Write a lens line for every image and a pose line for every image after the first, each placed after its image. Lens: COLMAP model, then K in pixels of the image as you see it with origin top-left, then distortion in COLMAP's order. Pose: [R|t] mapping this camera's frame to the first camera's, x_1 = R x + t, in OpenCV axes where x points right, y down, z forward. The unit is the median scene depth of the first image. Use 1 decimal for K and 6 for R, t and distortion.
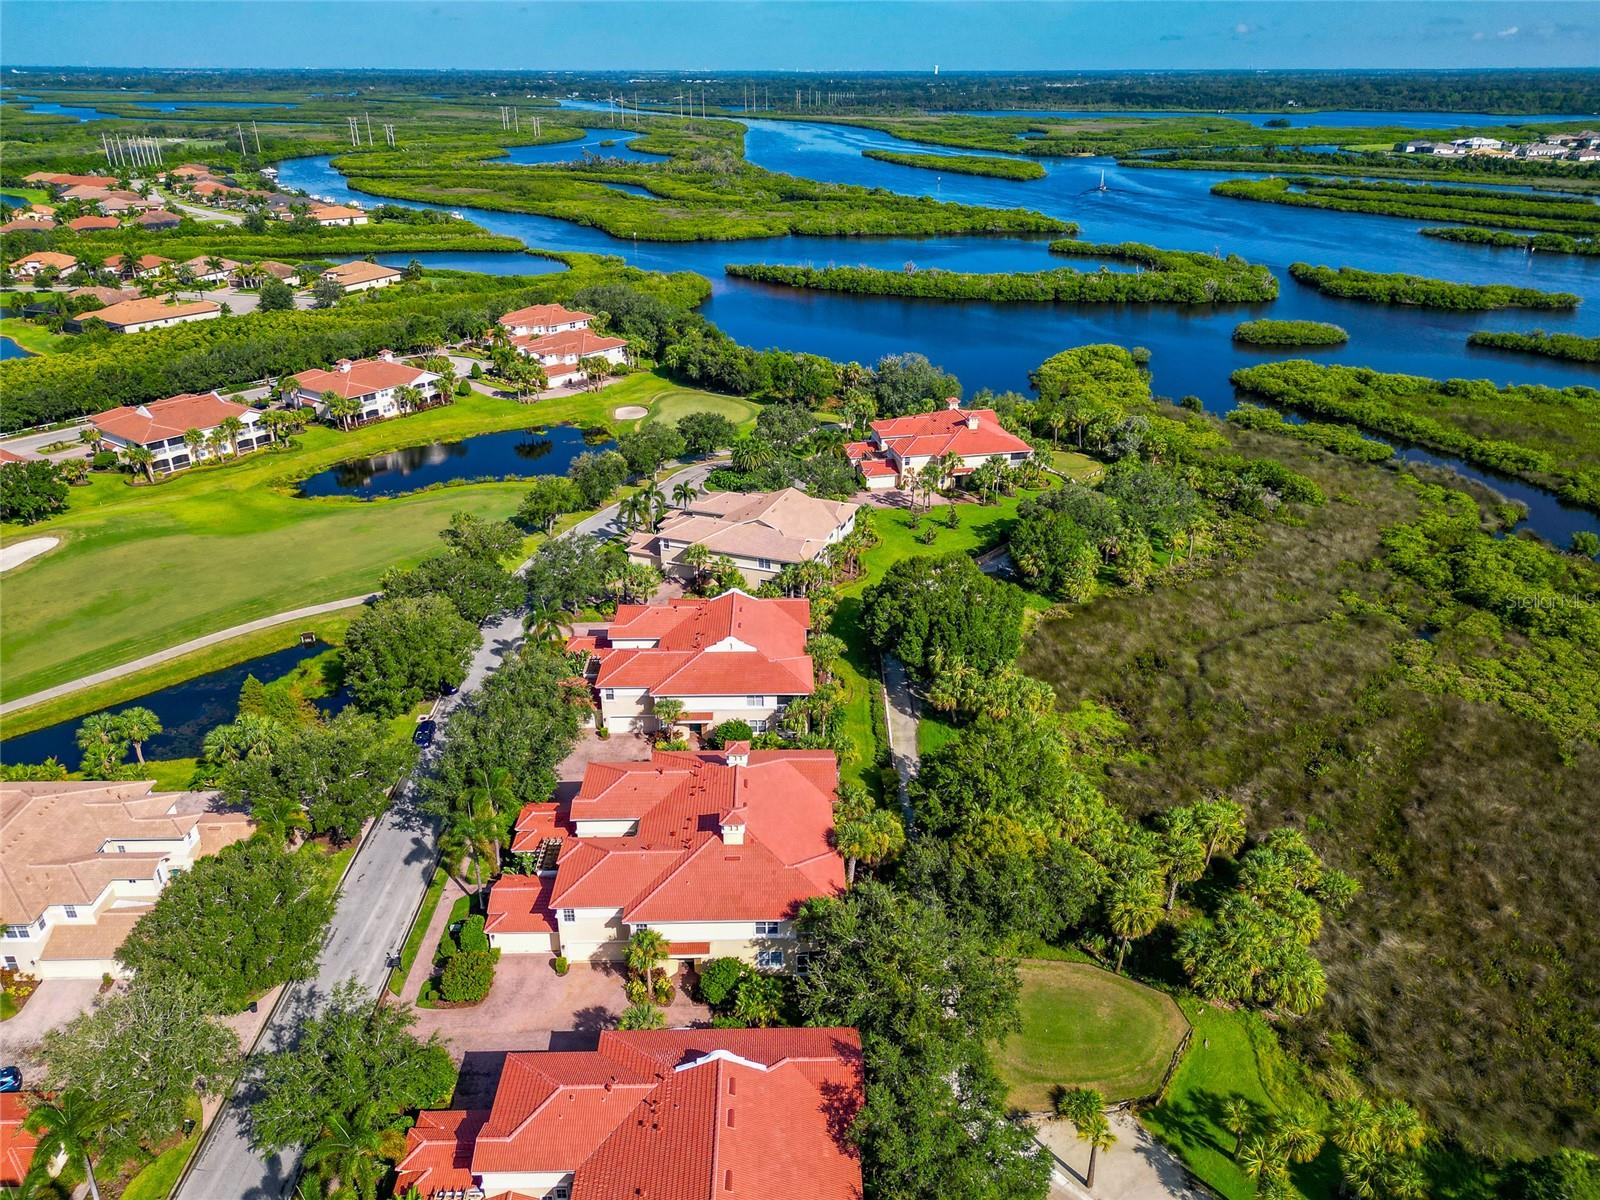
lens RADIAL K [[1131.8, 0, 795.7], [0, 1131.8, 595.0], [0, 0, 1]] dist [0.068011, -0.063027]
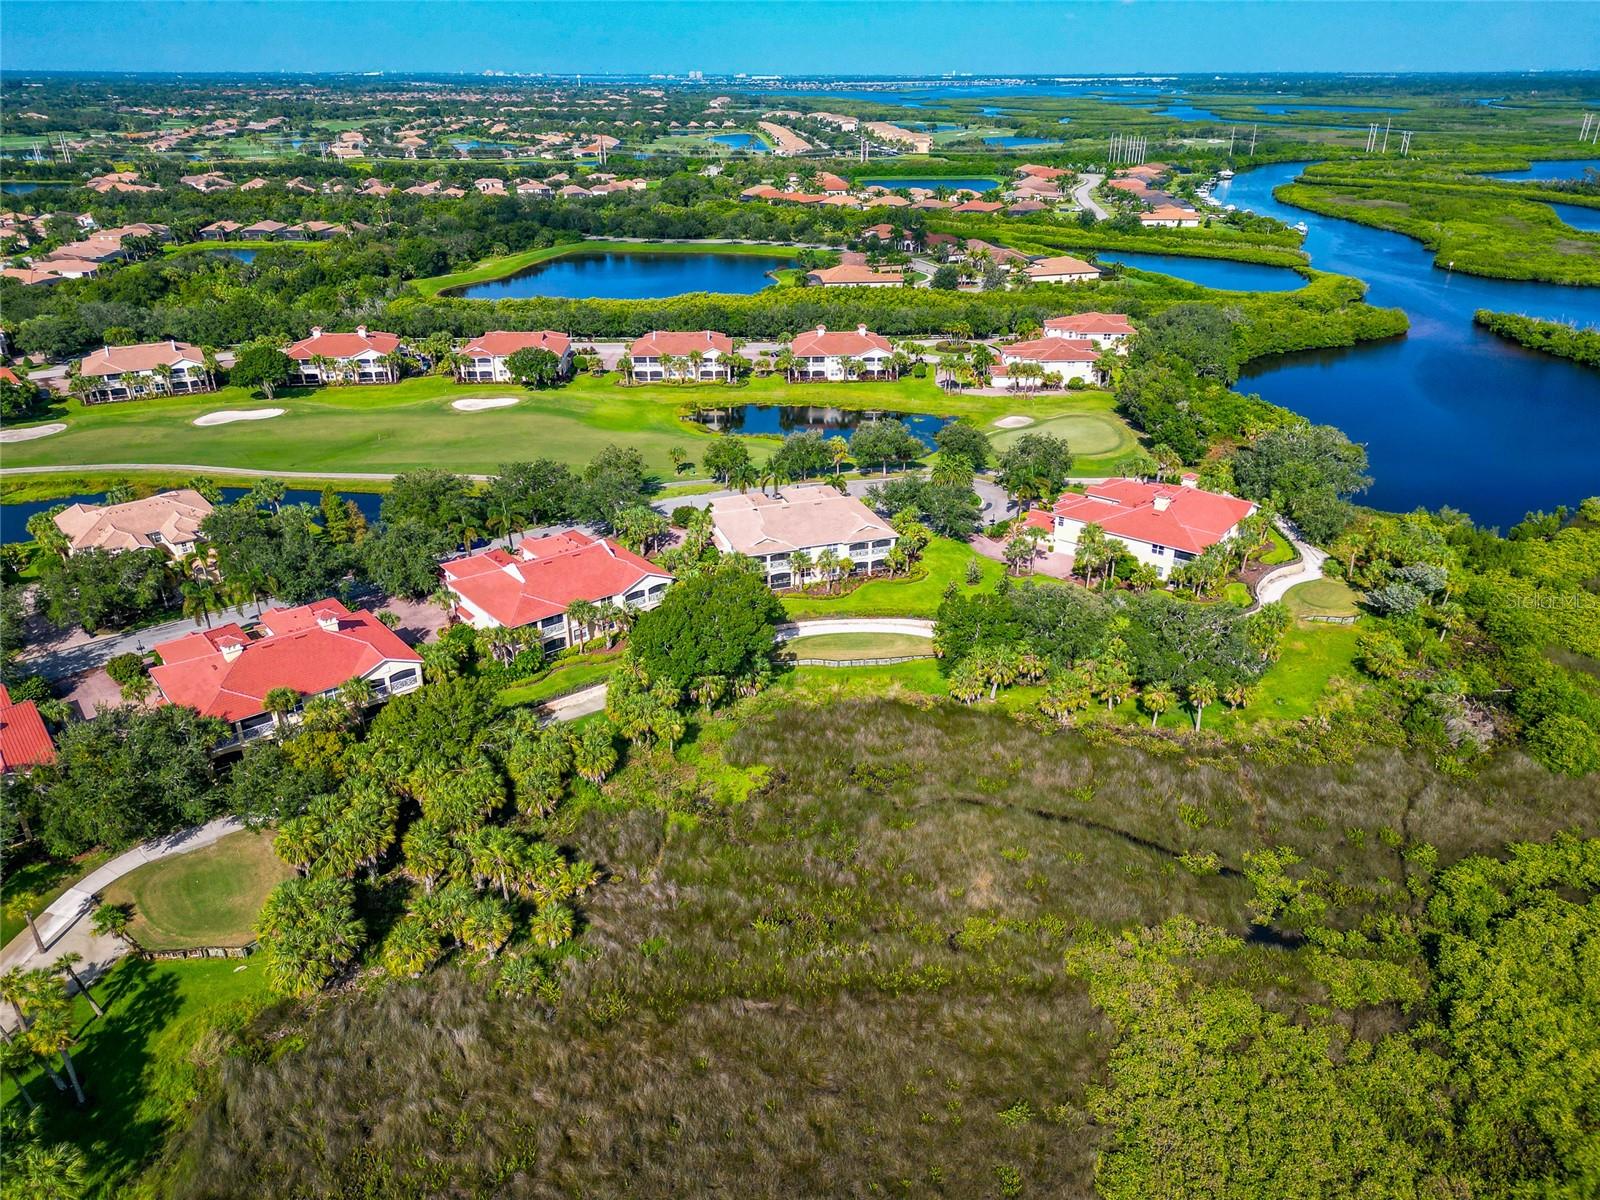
lens RADIAL K [[1117.1, 0, 800.0], [0, 1117.1, 600.0], [0, 0, 1]] dist [0.073597, -0.072838]
pose [[0.626943, 0.329038, -0.706170, 0.452400], [-0.325181, 0.934220, 0.146599, -0.091832], [0.707955, 0.137724, 0.692699, 0.191805]]
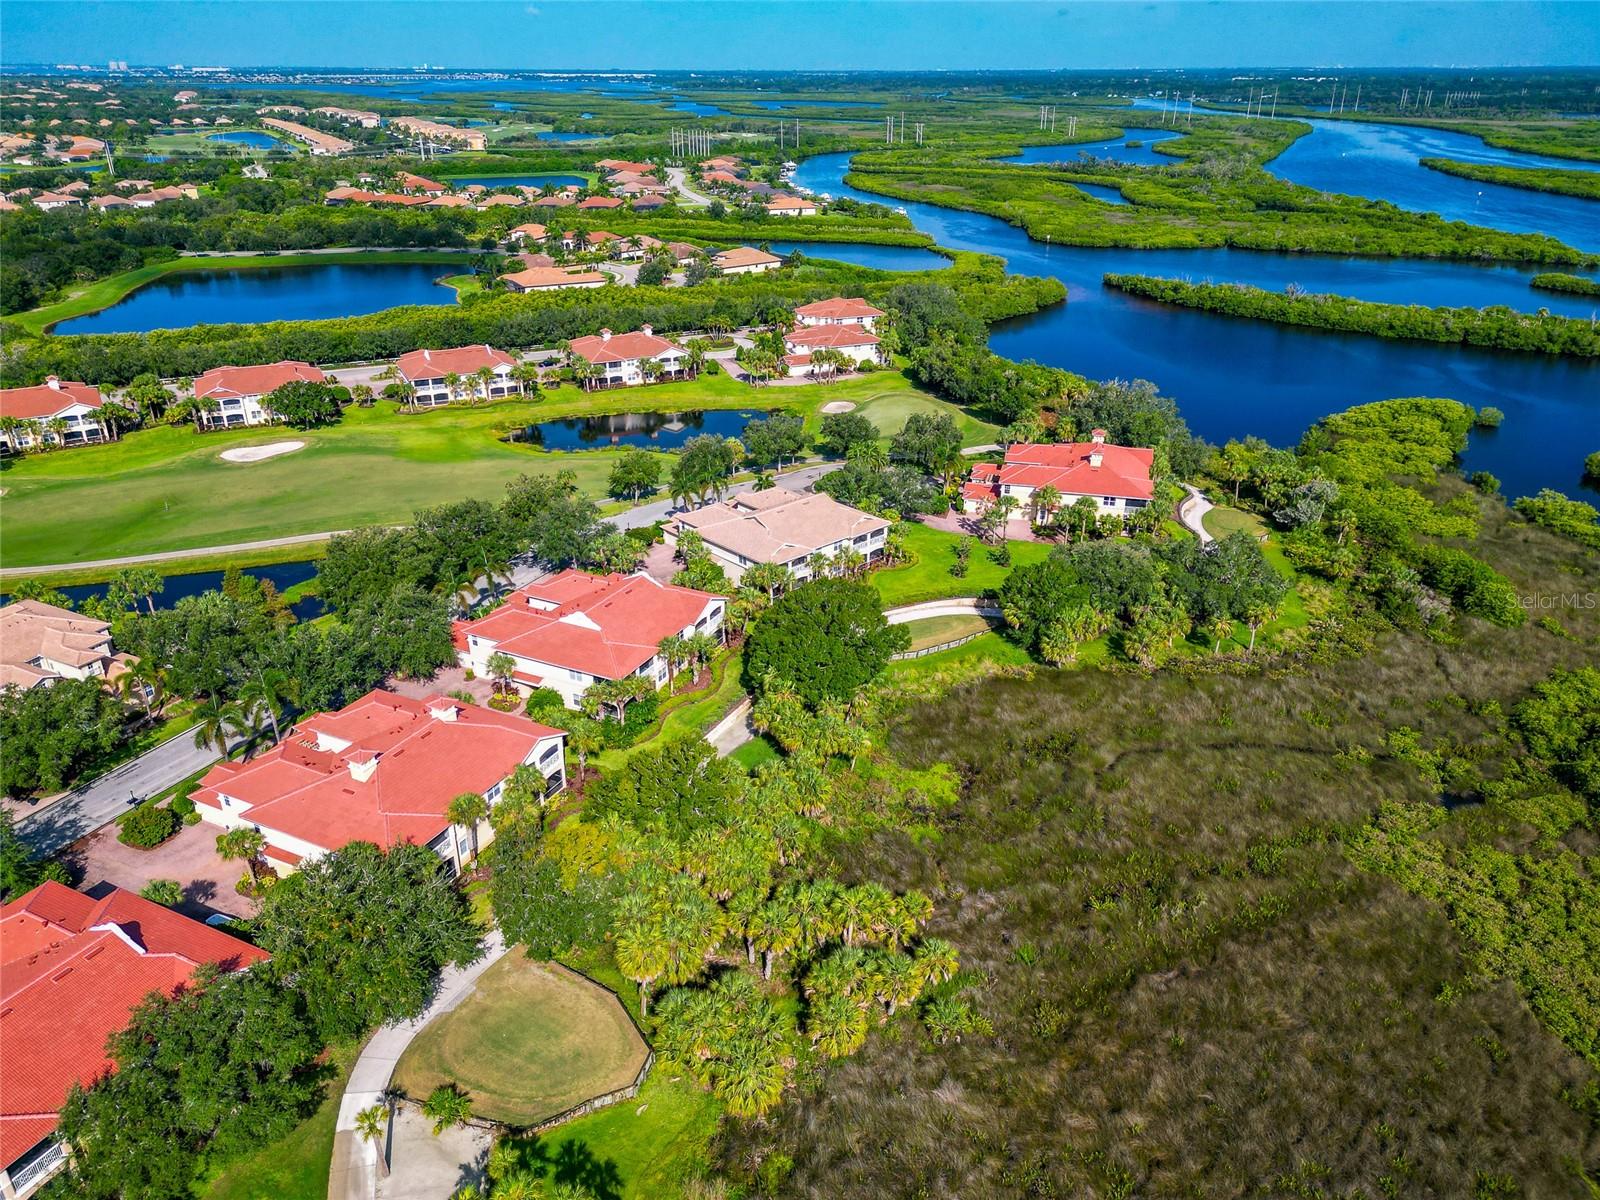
lens RADIAL K [[1131.8, 0, 795.7], [0, 1131.8, 595.0], [0, 0, 1]] dist [0.068011, -0.063027]
pose [[0.886982, 0.193557, -0.419282, 0.262395], [-0.193366, 0.980165, 0.043419, -0.029672], [0.419370, 0.042563, 0.906817, 0.060400]]
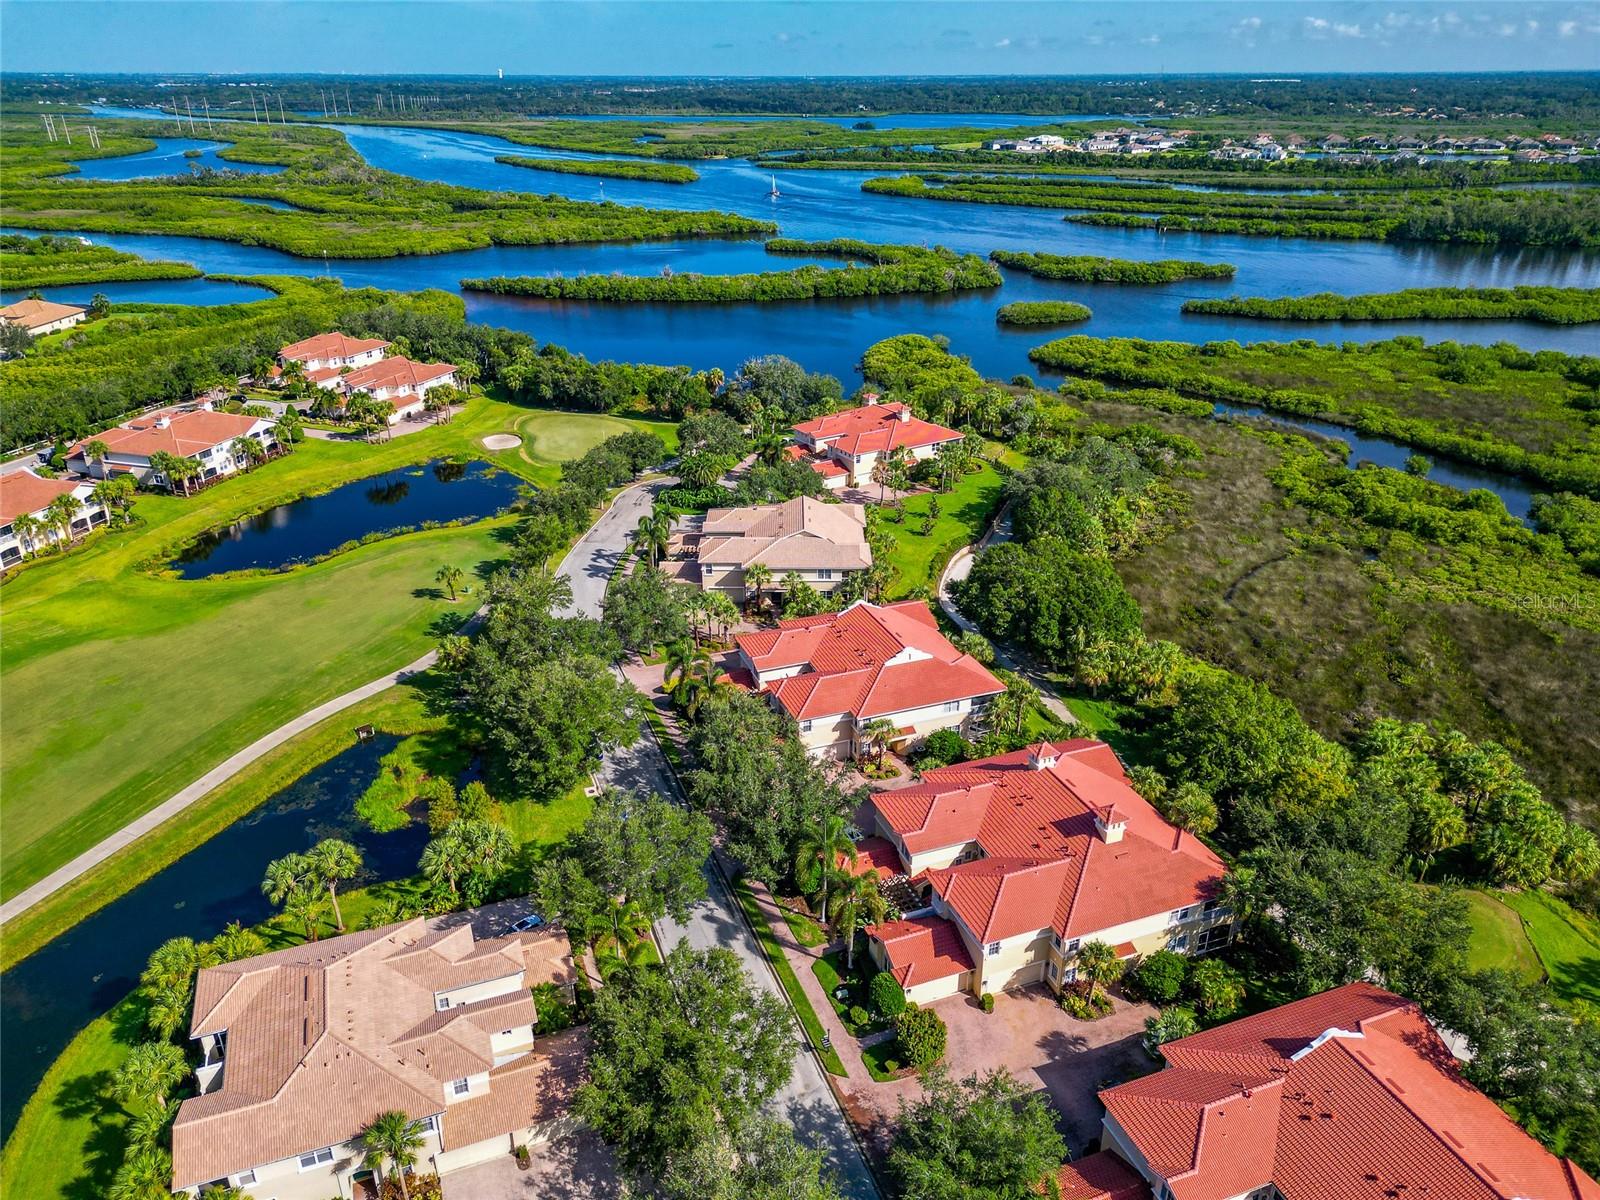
lens RADIAL K [[1131.8, 0, 795.7], [0, 1131.8, 595.0], [0, 0, 1]] dist [0.068011, -0.063027]
pose [[0.940229, -0.143807, 0.308688, -0.209548], [0.144875, 0.989256, 0.019585, -0.019255], [-0.308188, 0.026307, 0.950962, 0.045186]]
